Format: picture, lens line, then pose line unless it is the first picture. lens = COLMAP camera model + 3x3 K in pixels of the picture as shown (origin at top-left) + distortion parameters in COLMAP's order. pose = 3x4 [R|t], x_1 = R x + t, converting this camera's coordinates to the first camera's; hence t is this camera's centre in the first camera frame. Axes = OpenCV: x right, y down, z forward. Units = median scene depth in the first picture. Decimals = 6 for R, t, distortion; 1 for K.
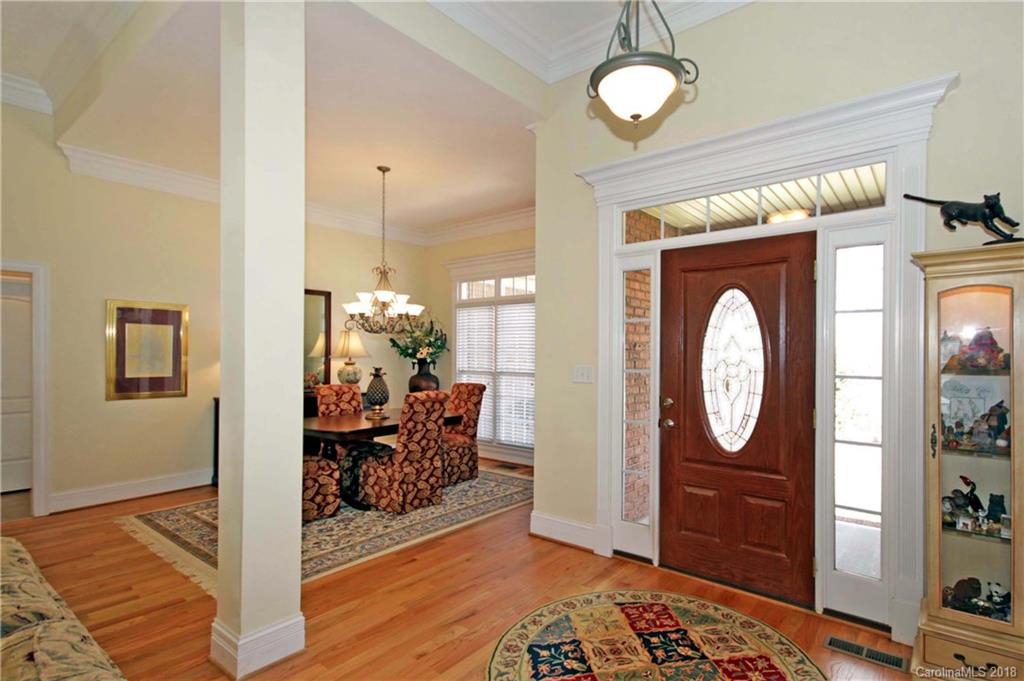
lens RADIAL K [[506.6, 0, 568.7], [0, 506.6, 355.6], [0, 0, 1]] dist [0.008564, 0.001110]
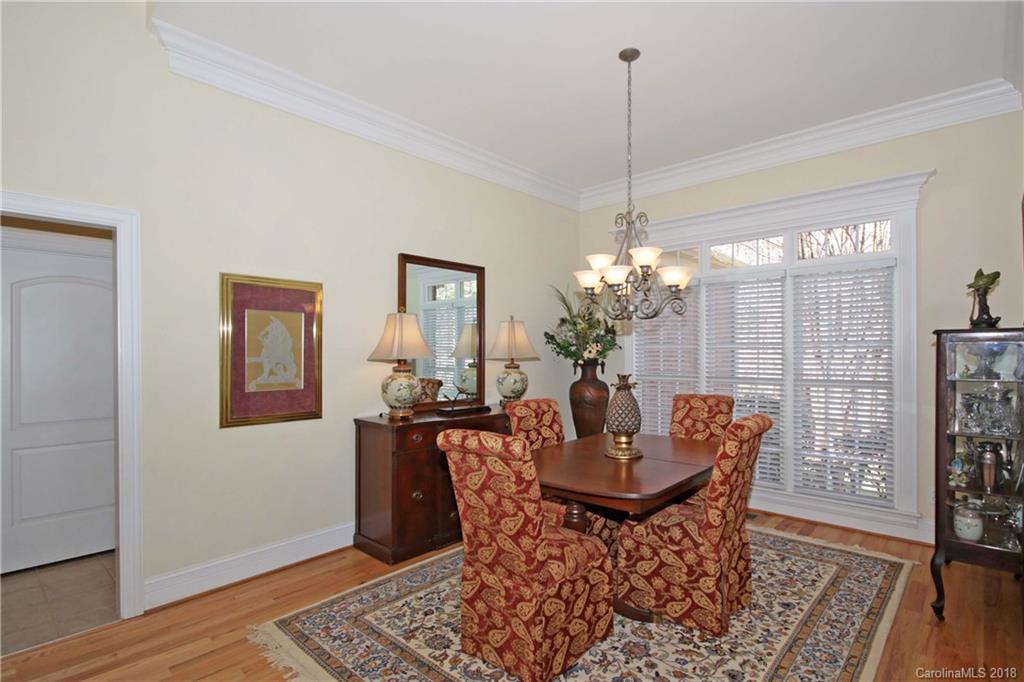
lens RADIAL K [[506.6, 0, 545.3], [0, 506.6, 352.8], [0, 0, 1]] dist [0.008564, 0.001110]
pose [[0.996320, -0.010929, -0.085013, -0.426254], [0.010775, 0.999939, -0.002272, -0.002612], [0.085032, 0.001347, 0.996377, 0.379641]]
